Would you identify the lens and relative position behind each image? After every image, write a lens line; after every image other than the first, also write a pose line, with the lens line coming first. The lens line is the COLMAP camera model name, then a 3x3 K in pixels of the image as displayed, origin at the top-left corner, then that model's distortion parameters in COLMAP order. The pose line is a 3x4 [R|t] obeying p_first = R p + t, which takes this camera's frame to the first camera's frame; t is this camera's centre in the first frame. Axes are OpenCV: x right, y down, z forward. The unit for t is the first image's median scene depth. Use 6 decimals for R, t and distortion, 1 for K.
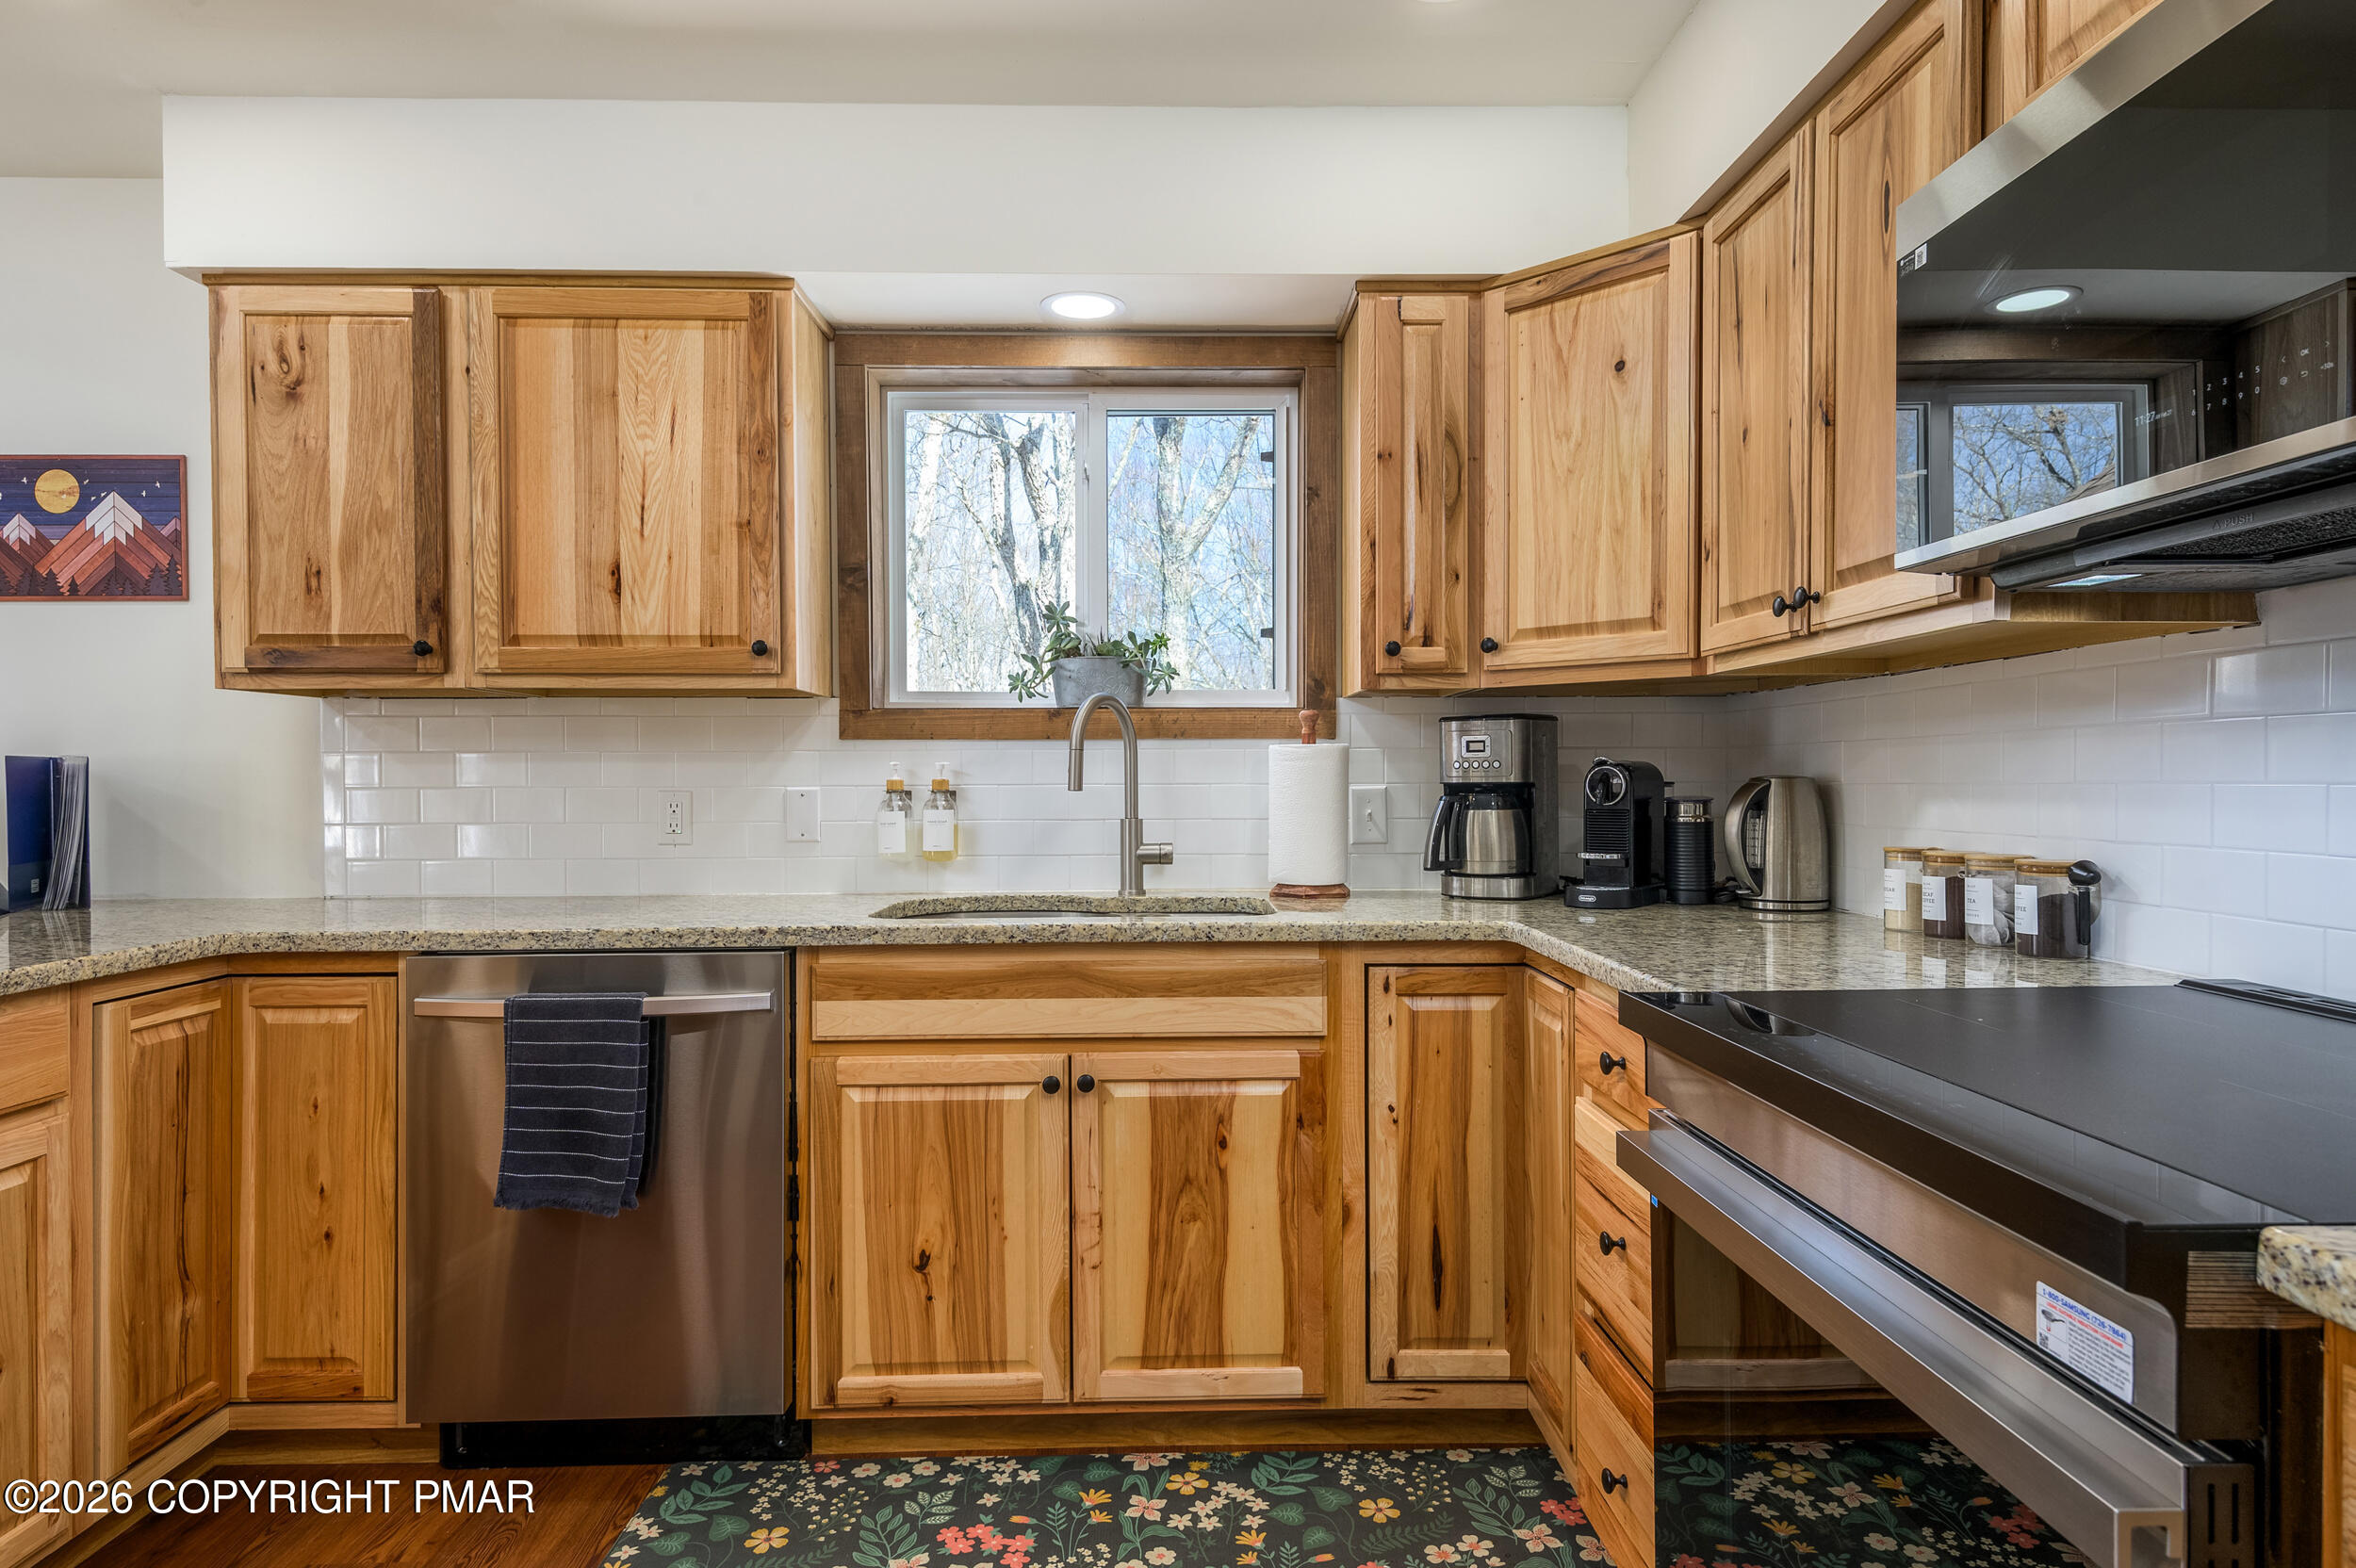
lens RADIAL K [[1296.9, 0, 1179.6], [0, 1296.9, 799.2], [0, 0, 1]] dist [0.004277, -0.000967]
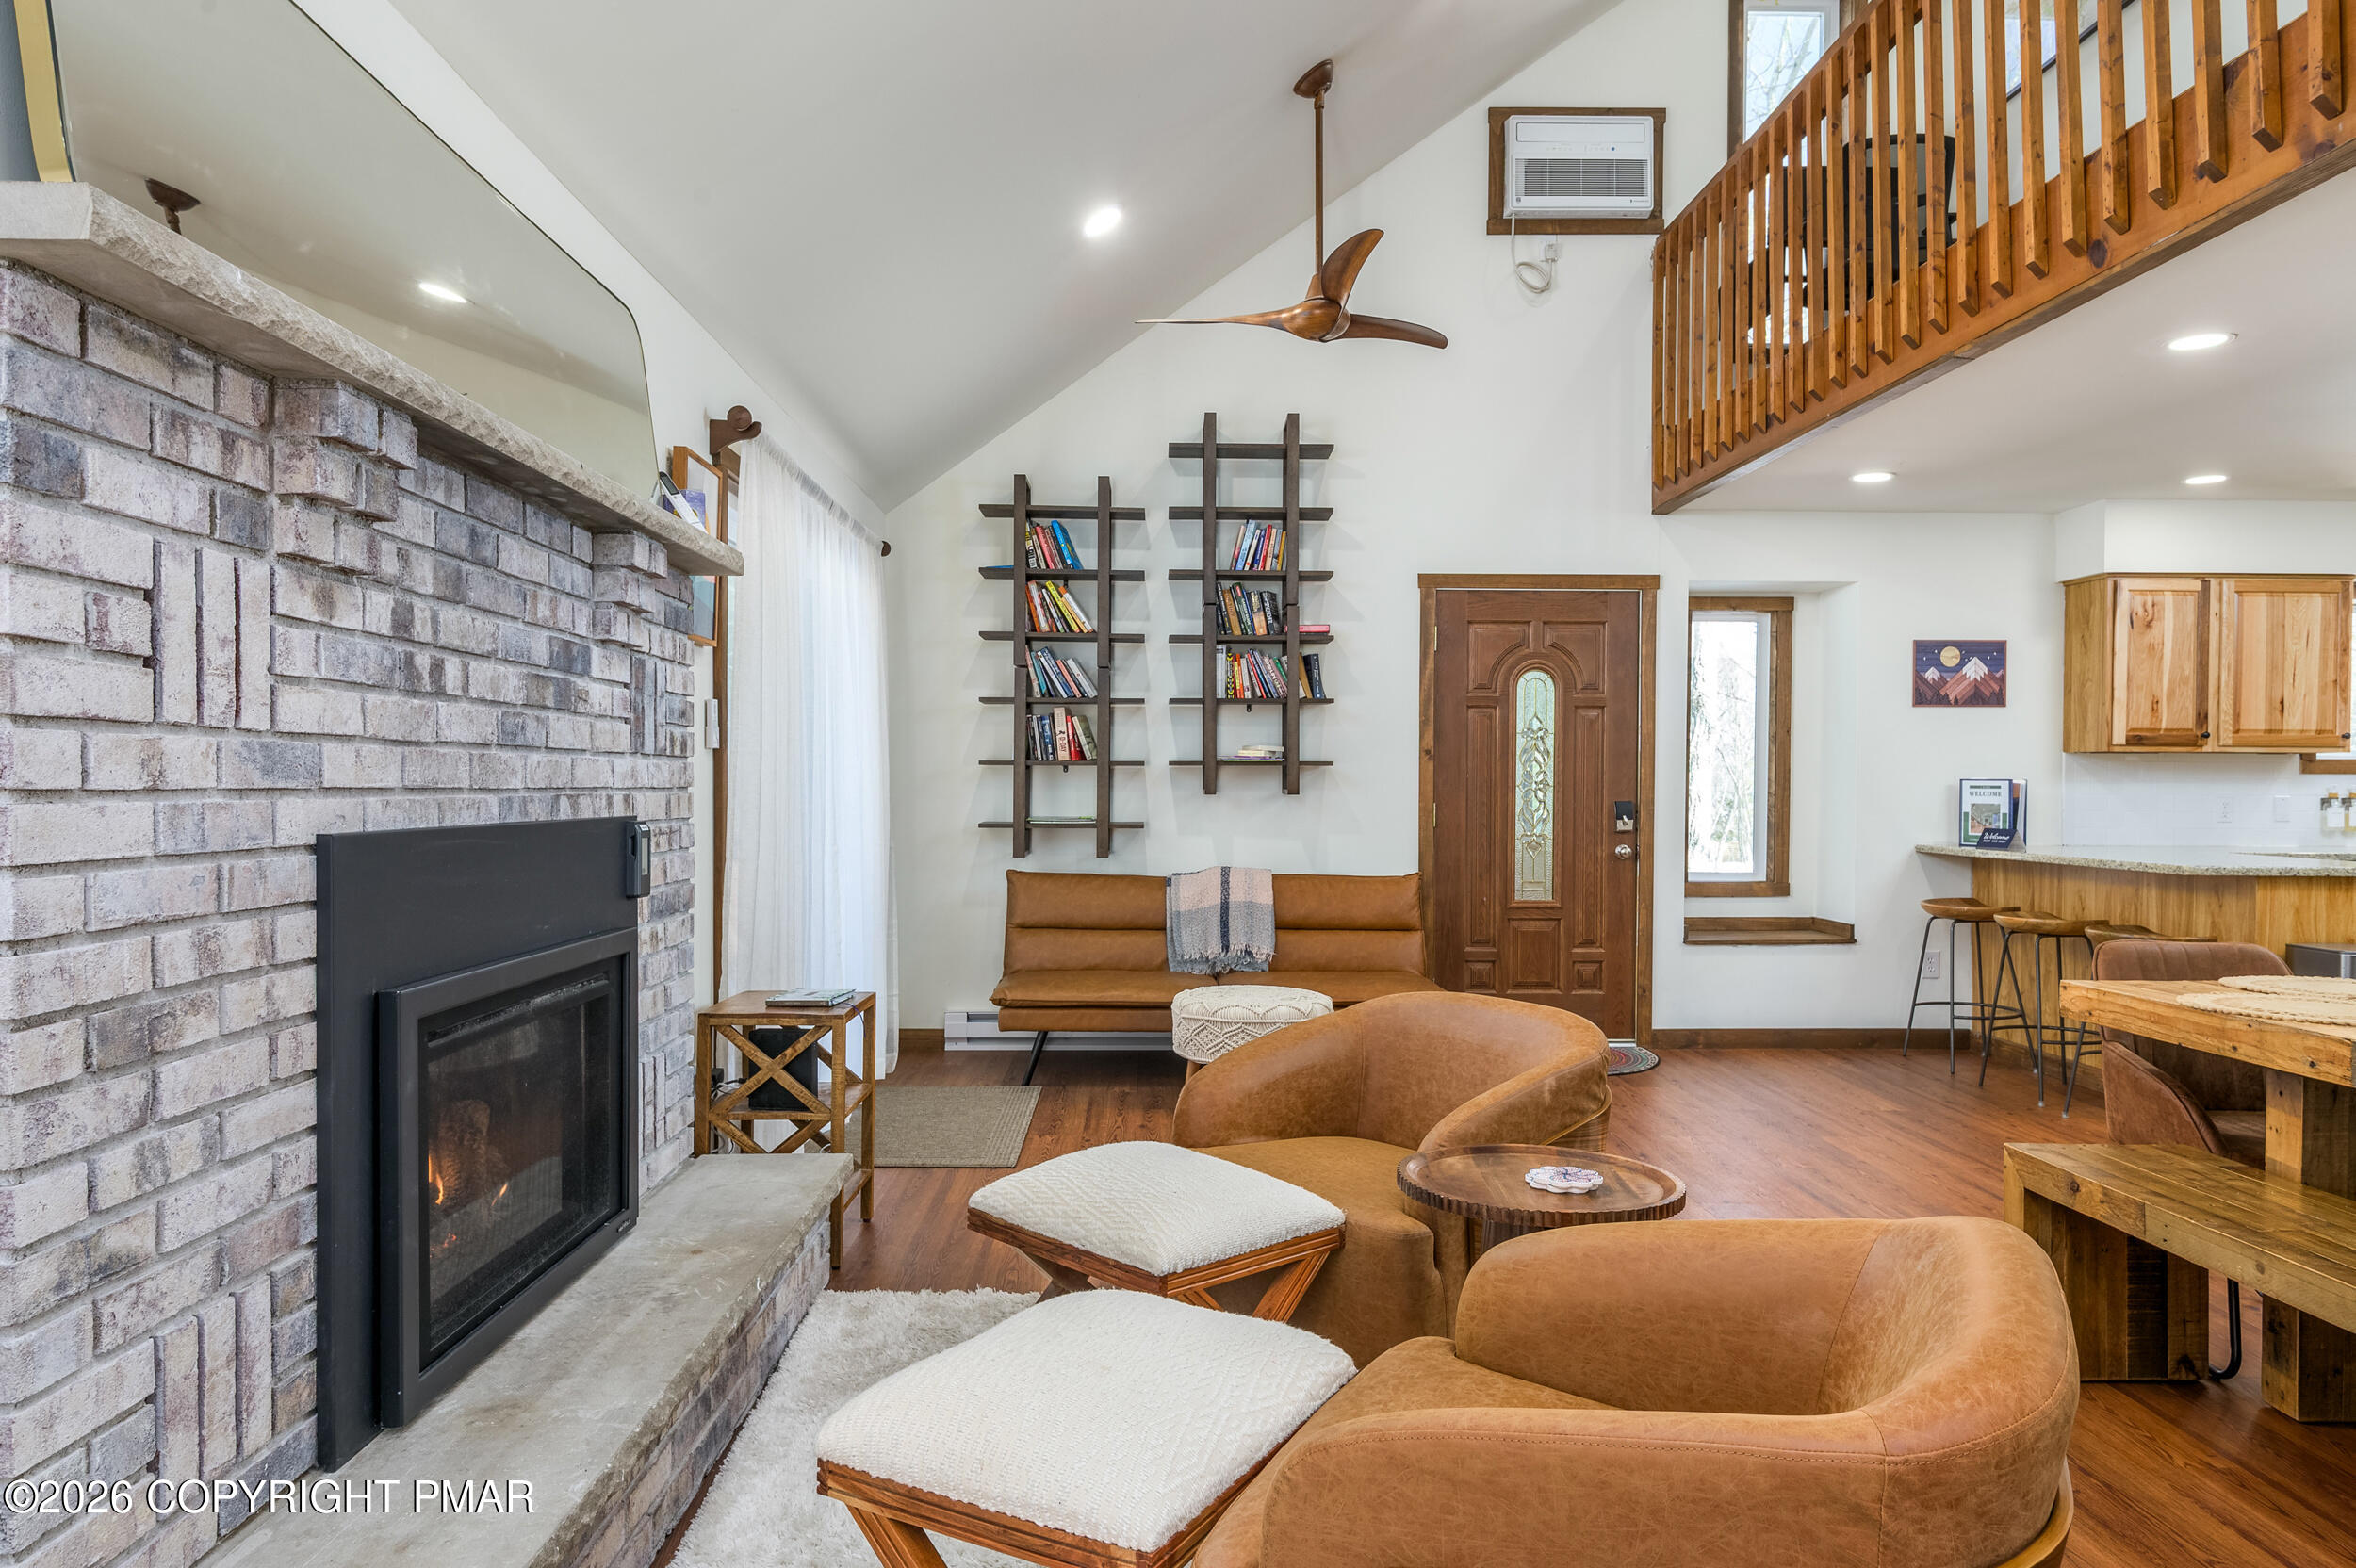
lens RADIAL K [[1466.8, 0, 1178.3], [0, 1466.8, 799.9], [0, 0, 1]] dist [-0.002564, -0.002004]
pose [[0.999891, 0.007768, -0.012520, -2.363622], [-0.007780, 0.999969, -0.000885, 0.015598], [0.012513, 0.000982, 0.999921, -1.625154]]
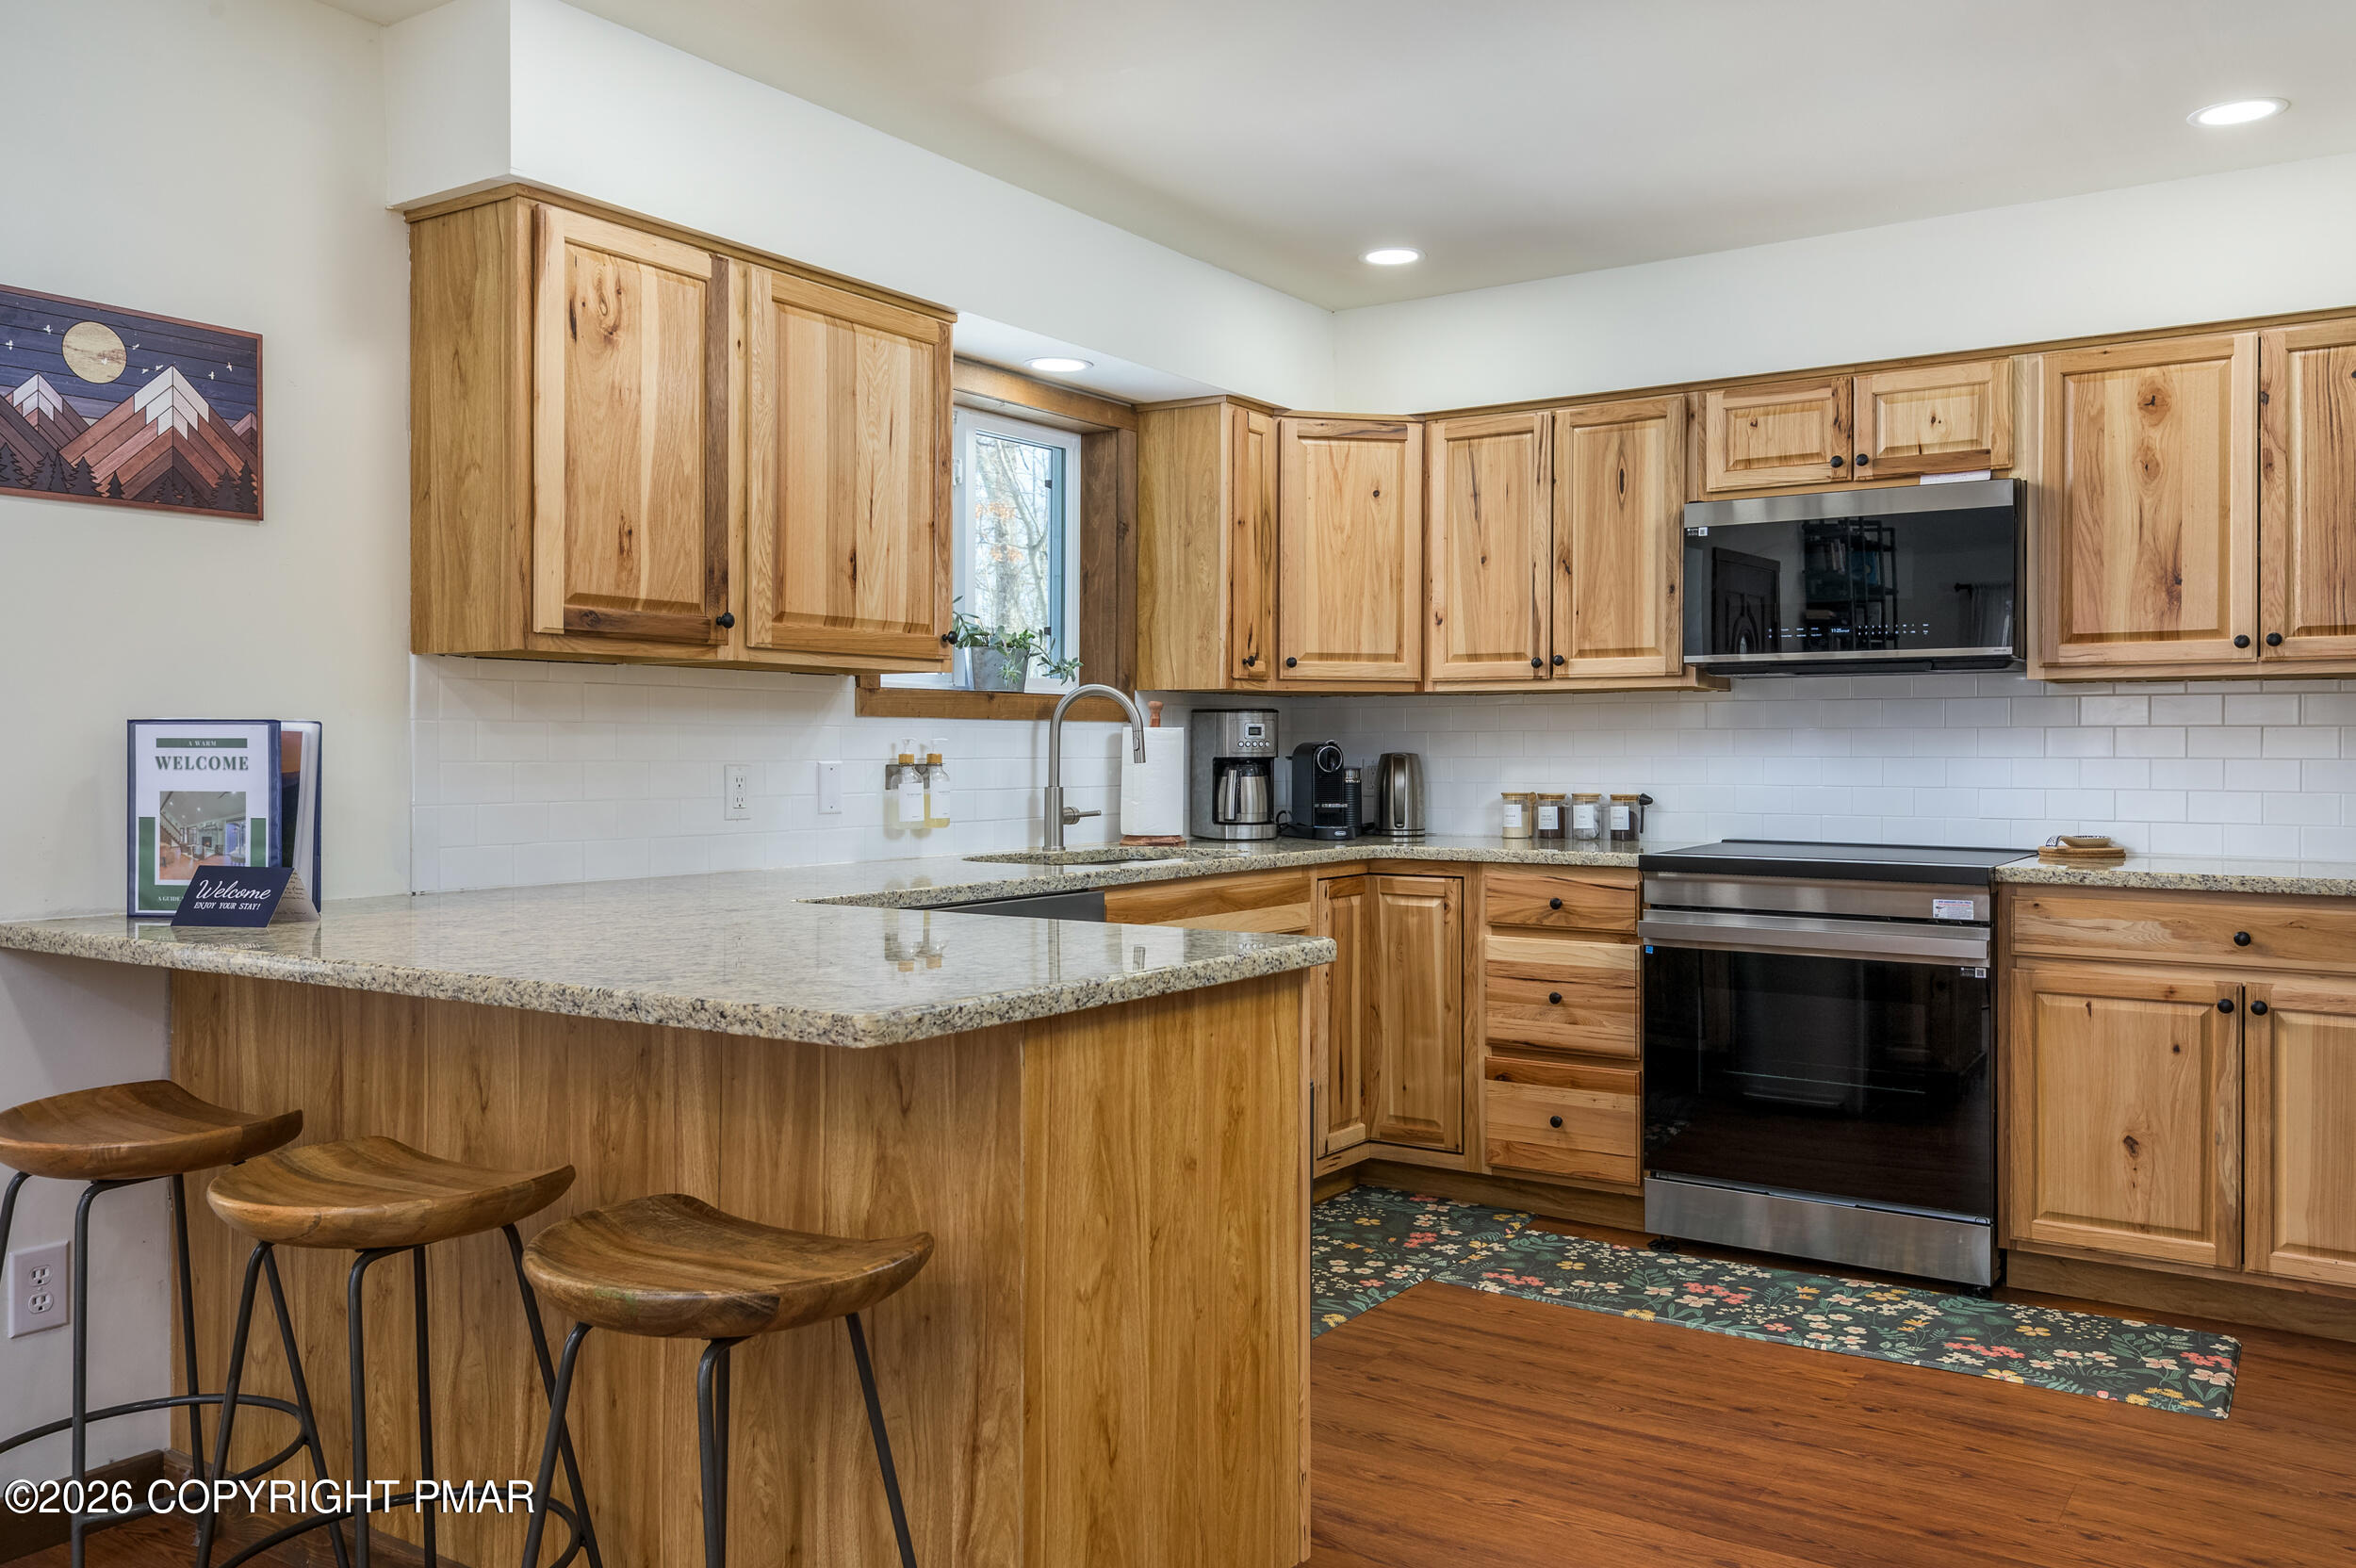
lens RADIAL K [[1818.7, 0, 1181.4], [0, 1818.7, 750.7], [0, 0, 1]] dist [0.038067, -0.038598]
pose [[0.584540, 0.003248, 0.811358, -1.493937], [0.008968, 0.999905, -0.010464, 0.000644], [-0.811315, 0.013393, 0.584456, -0.092655]]
